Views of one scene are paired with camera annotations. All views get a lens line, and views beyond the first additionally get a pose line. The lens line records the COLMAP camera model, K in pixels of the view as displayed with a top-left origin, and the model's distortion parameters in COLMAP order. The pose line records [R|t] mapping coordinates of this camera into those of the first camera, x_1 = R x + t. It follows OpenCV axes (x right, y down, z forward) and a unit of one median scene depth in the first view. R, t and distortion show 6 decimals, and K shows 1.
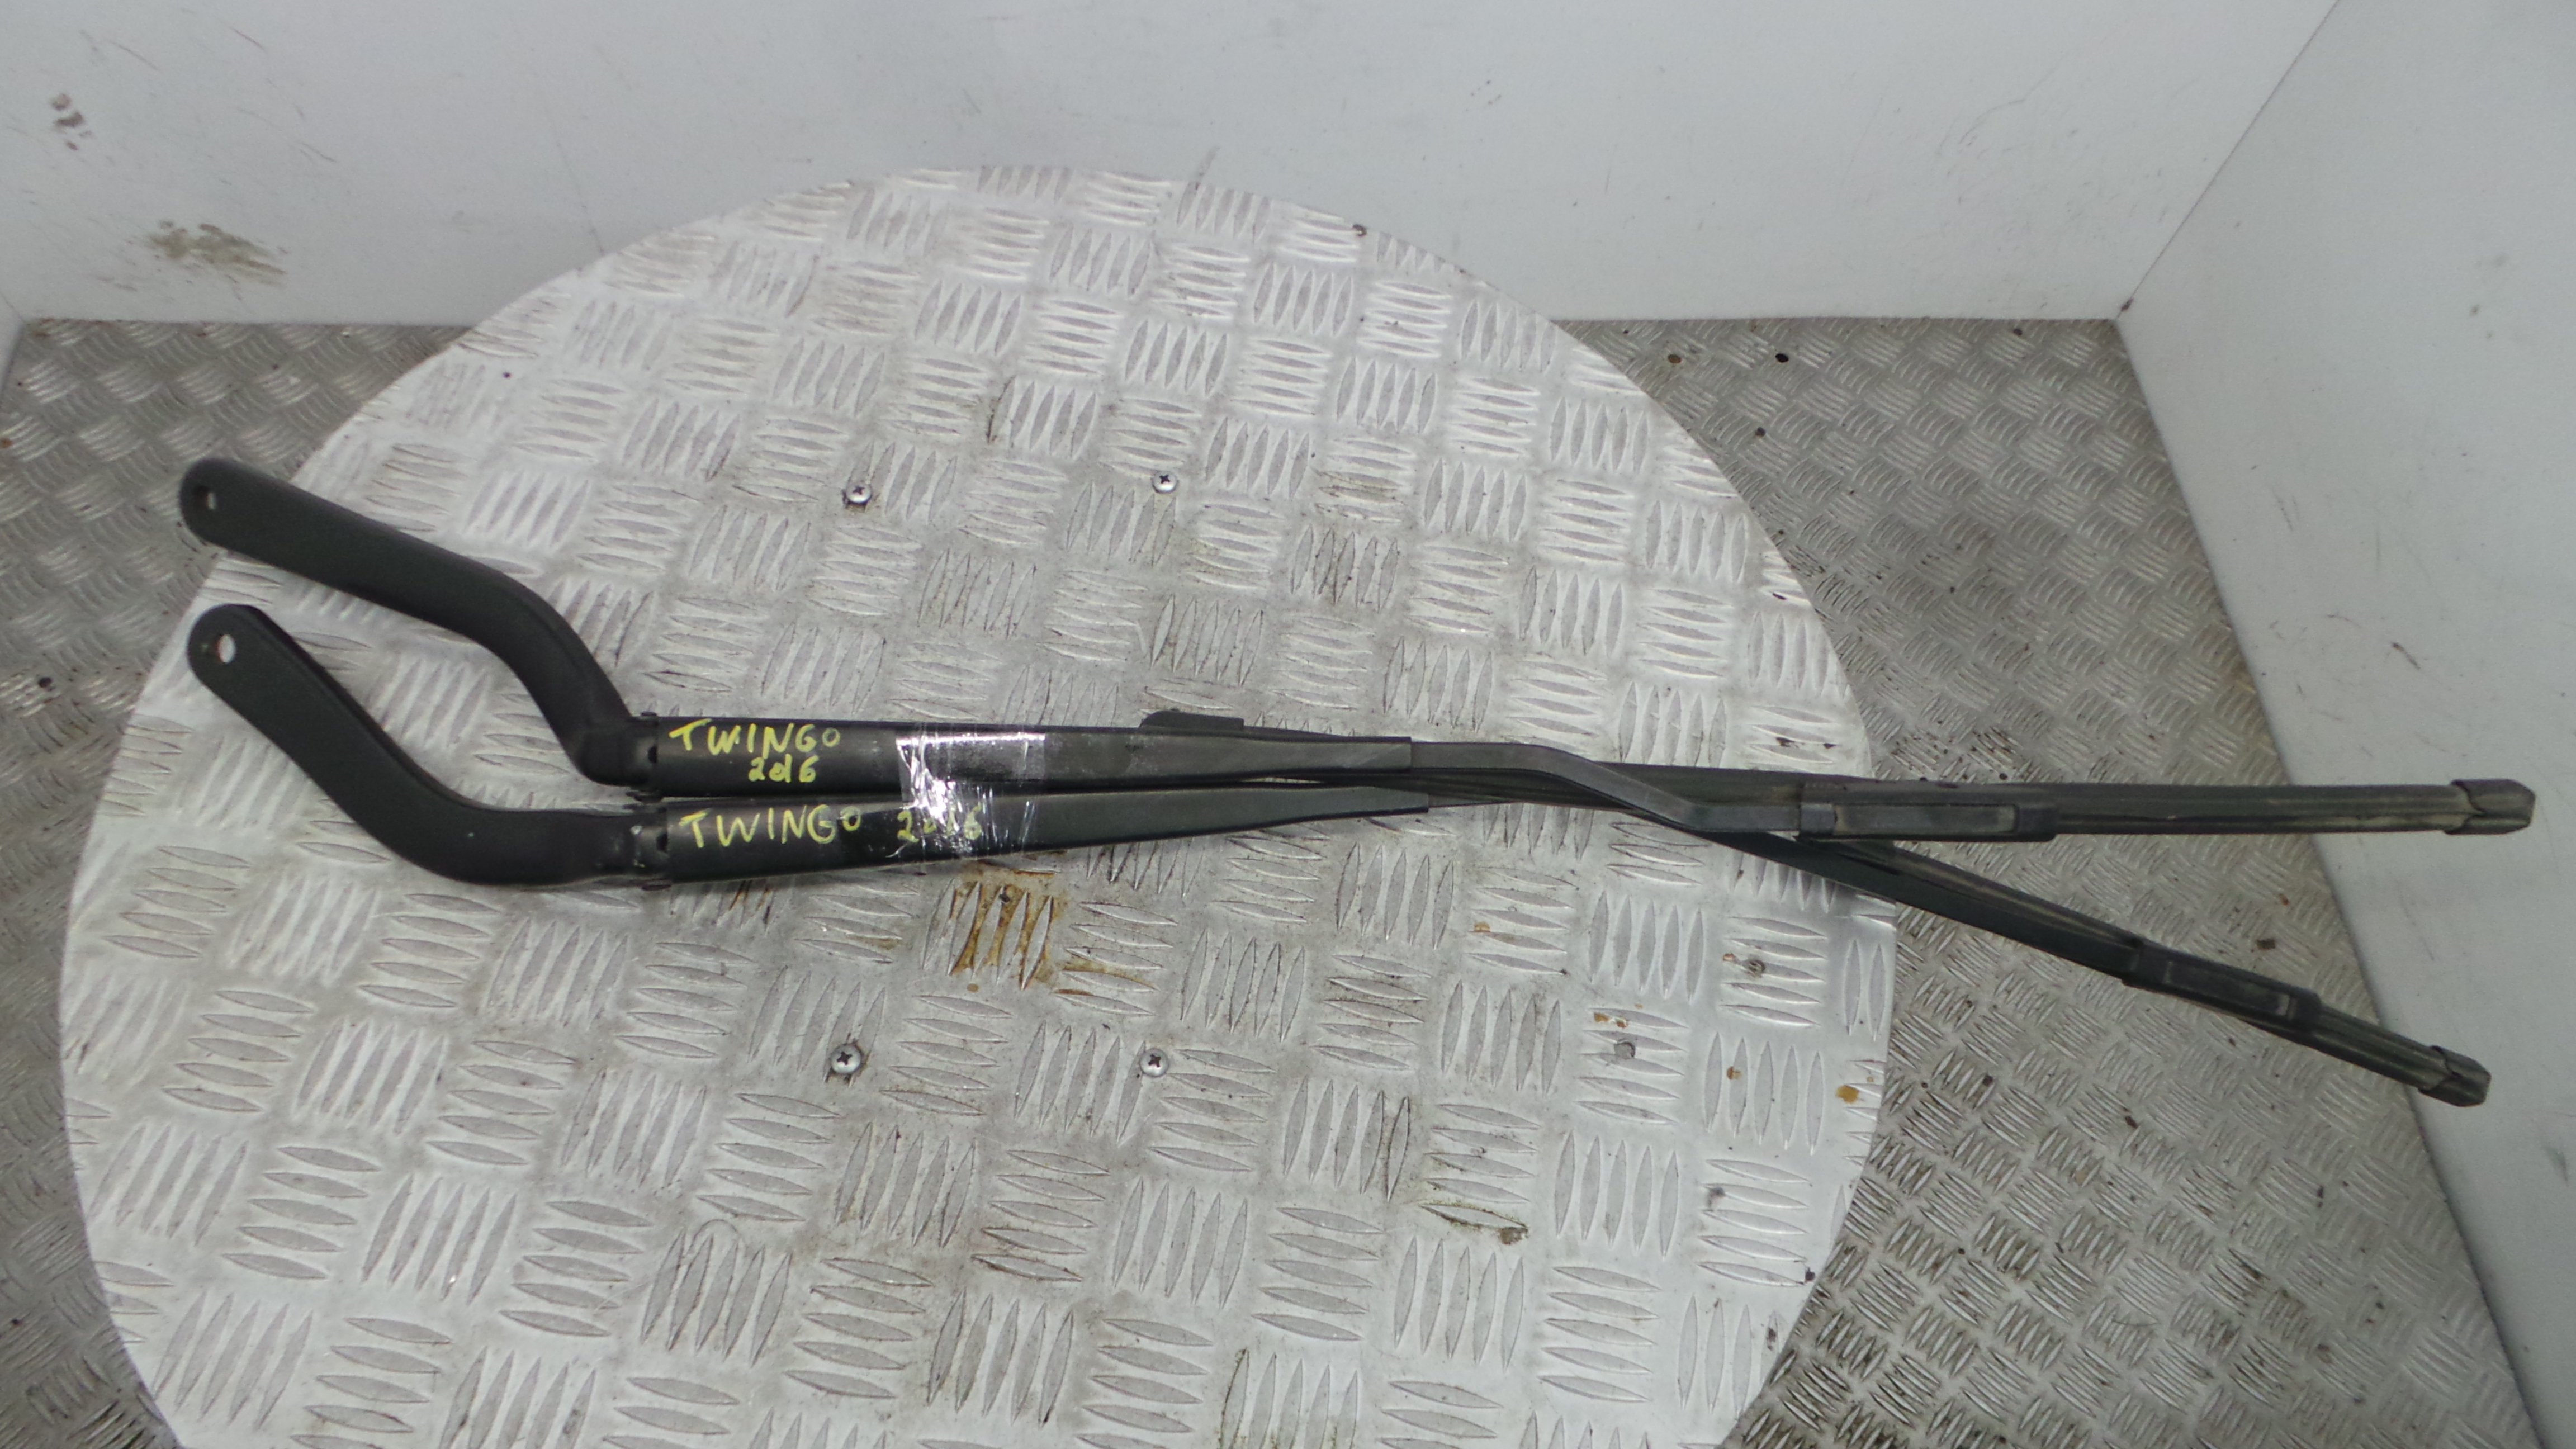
lens RADIAL K [[1808.9, 0, 1291.4], [0, 1808.9, 717.8], [0, 0, 1]] dist [0.006050, 0.002025]
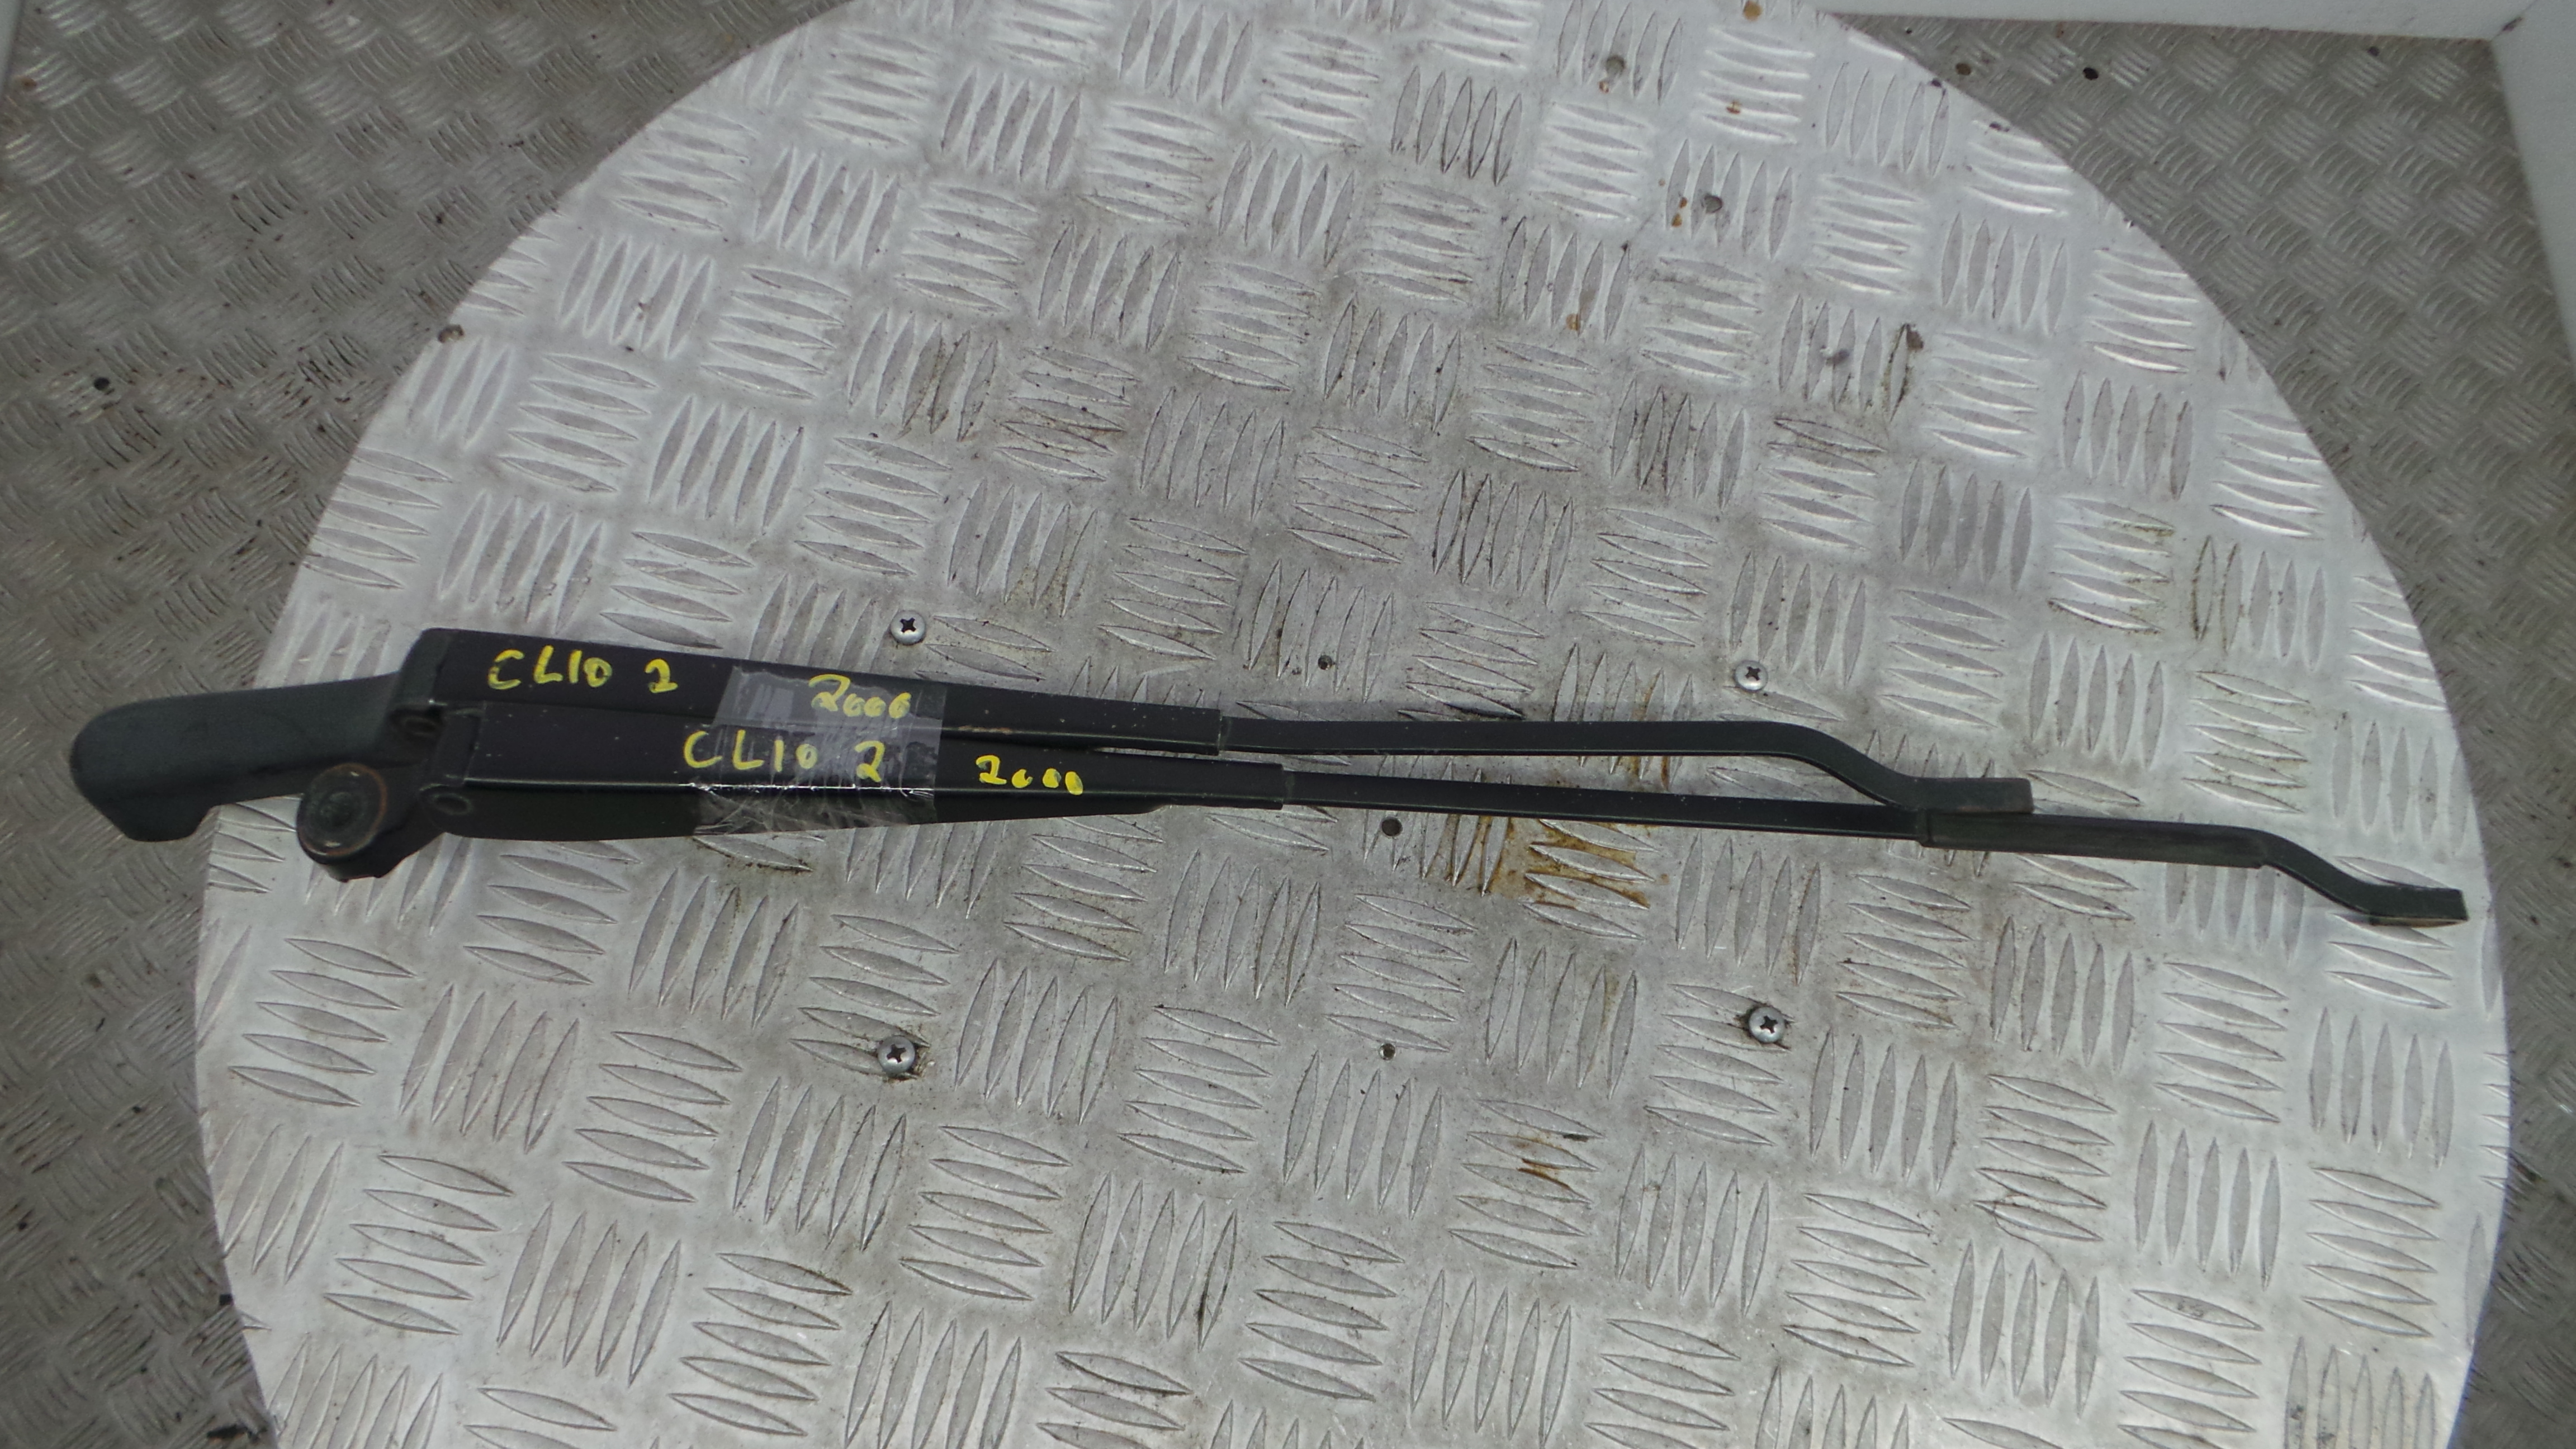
lens RADIAL K [[1826.0, 0, 1290.7], [0, 1826.0, 715.0], [0, 0, 1]] dist [0.006263, 0.008930]
pose [[0.062081, -0.964144, 0.258015, -0.325743], [0.828506, 0.193930, 0.525328, -0.439794], [-0.556529, 0.181154, 0.810838, 0.401649]]
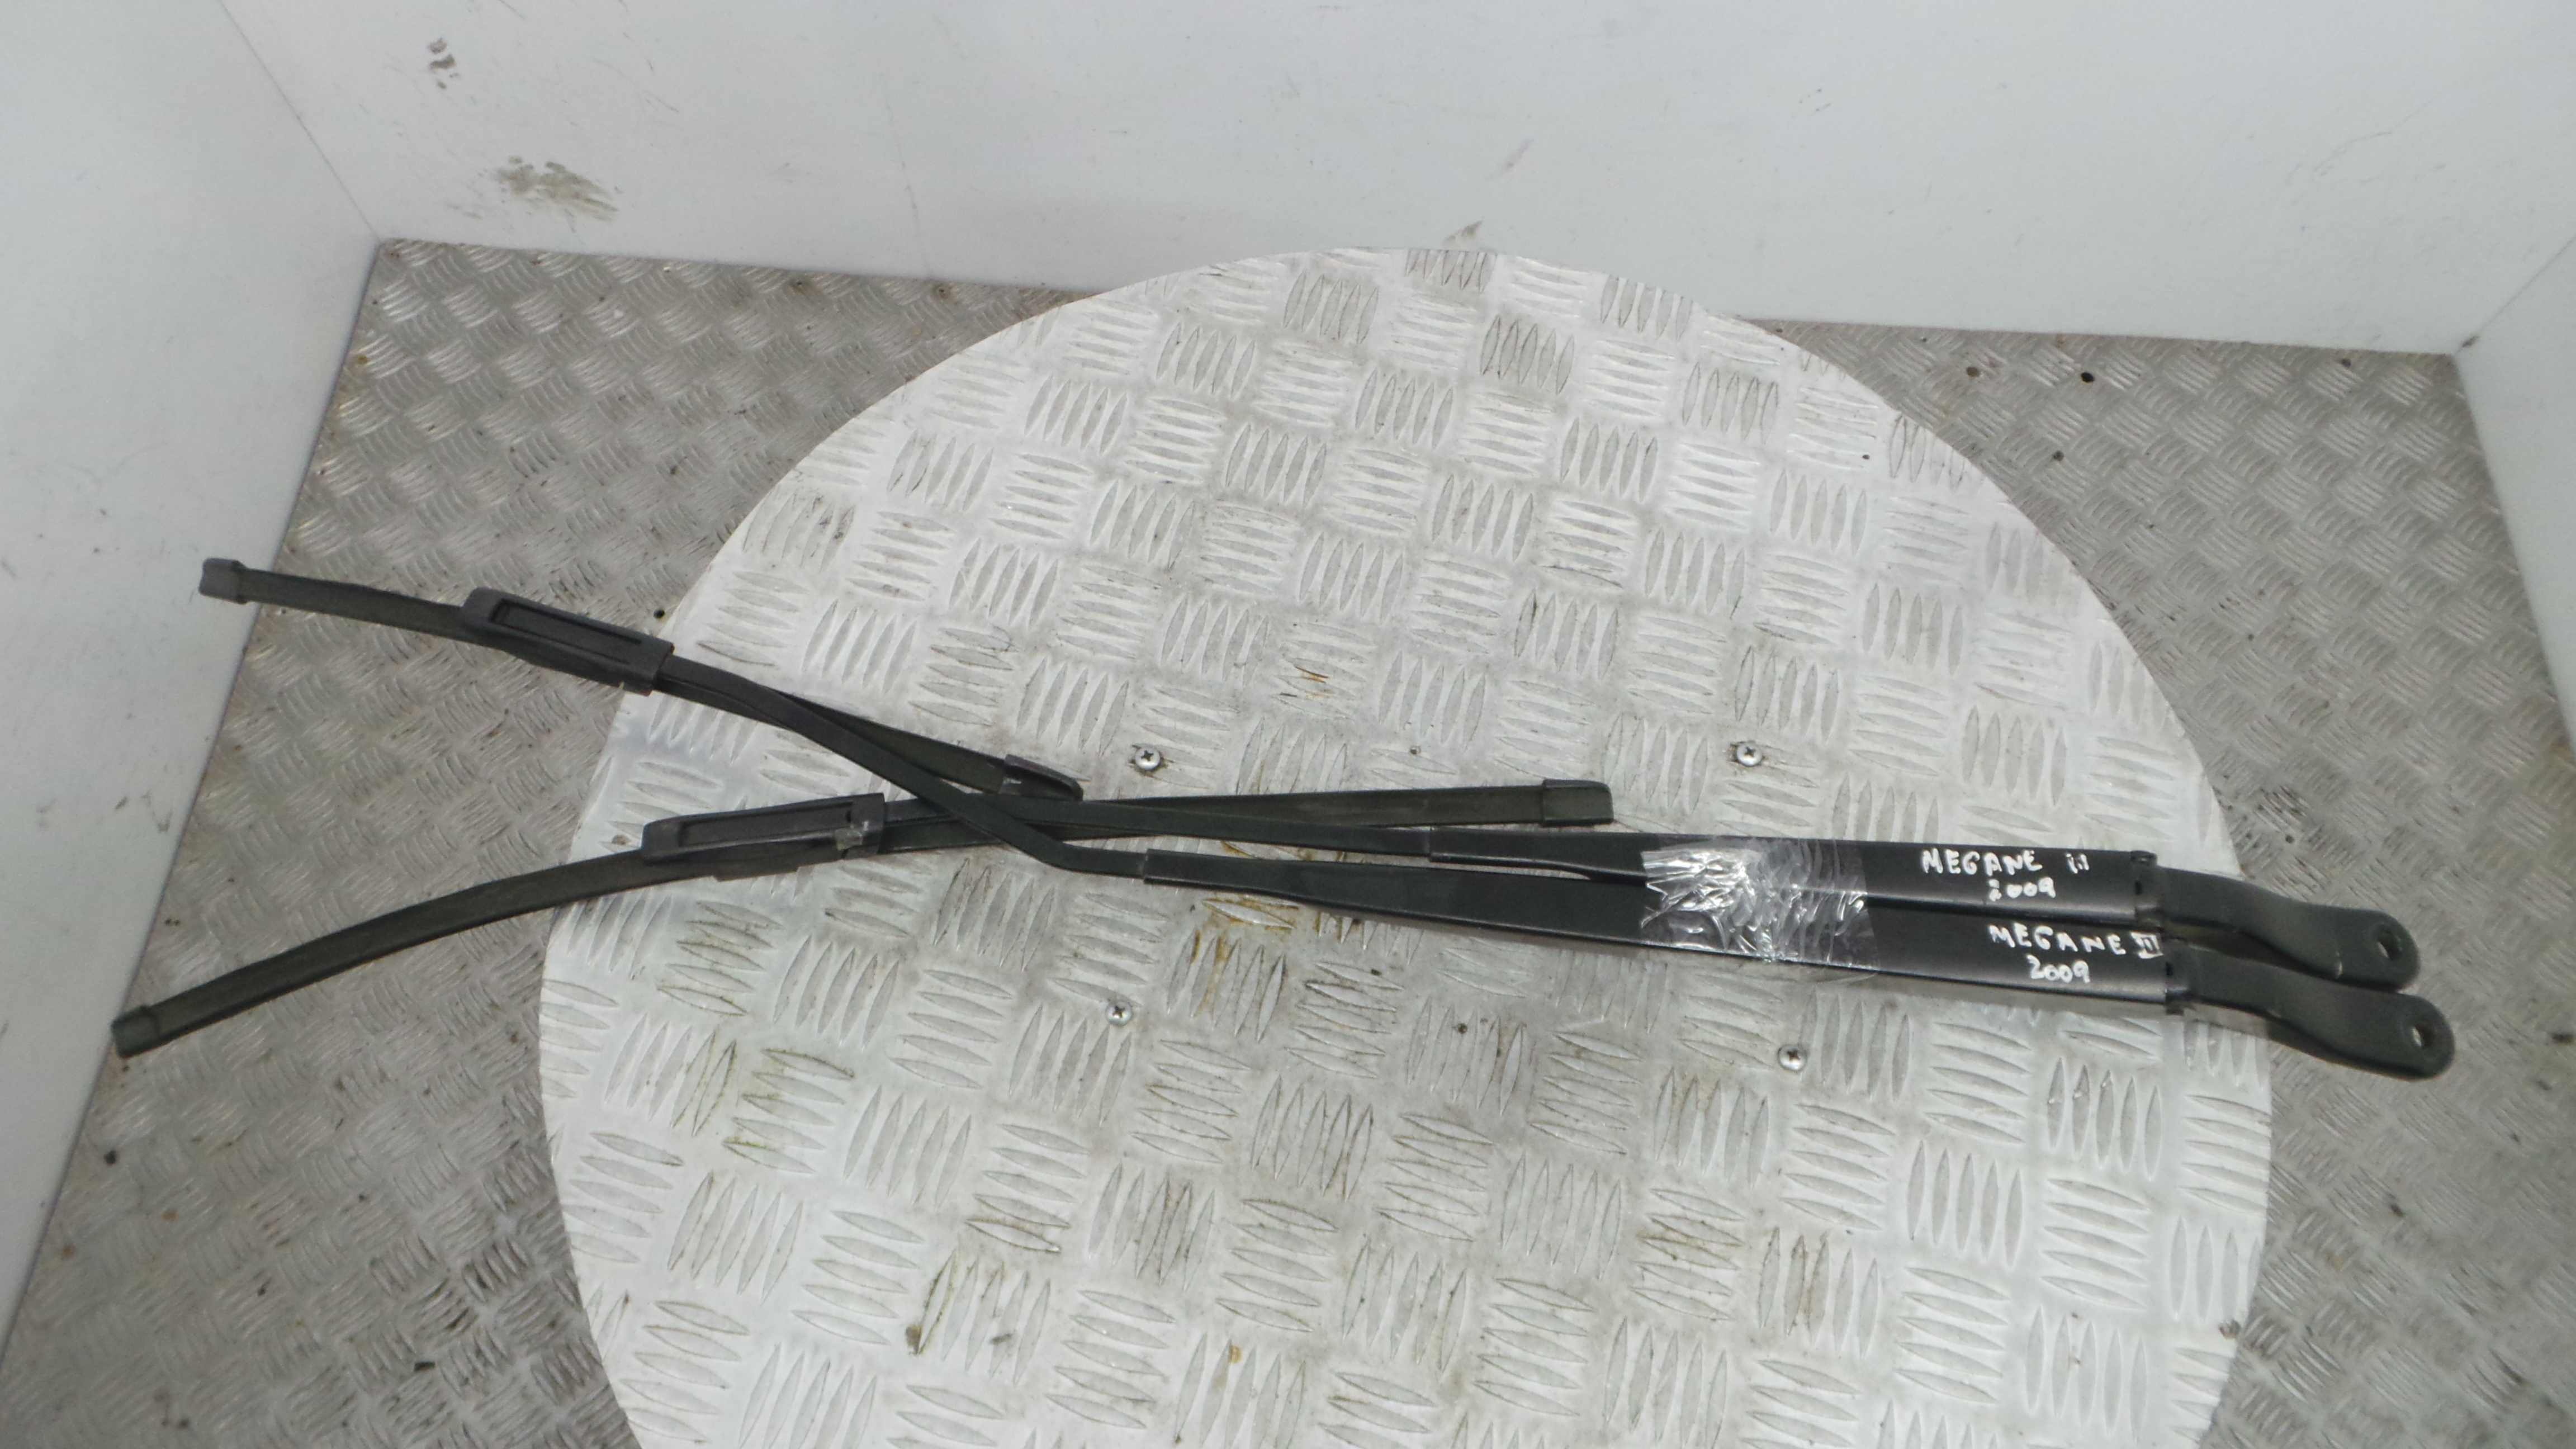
lens RADIAL K [[1797.5, 0, 1286.9], [0, 1797.5, 722.5], [0, 0, 1]] dist [0.006109, -0.000208]
pose [[-0.081536, 0.863716, -0.497340, 0.294127], [-0.872016, 0.179819, 0.455250, -0.408064], [0.482638, 0.470808, 0.738513, 0.165463]]
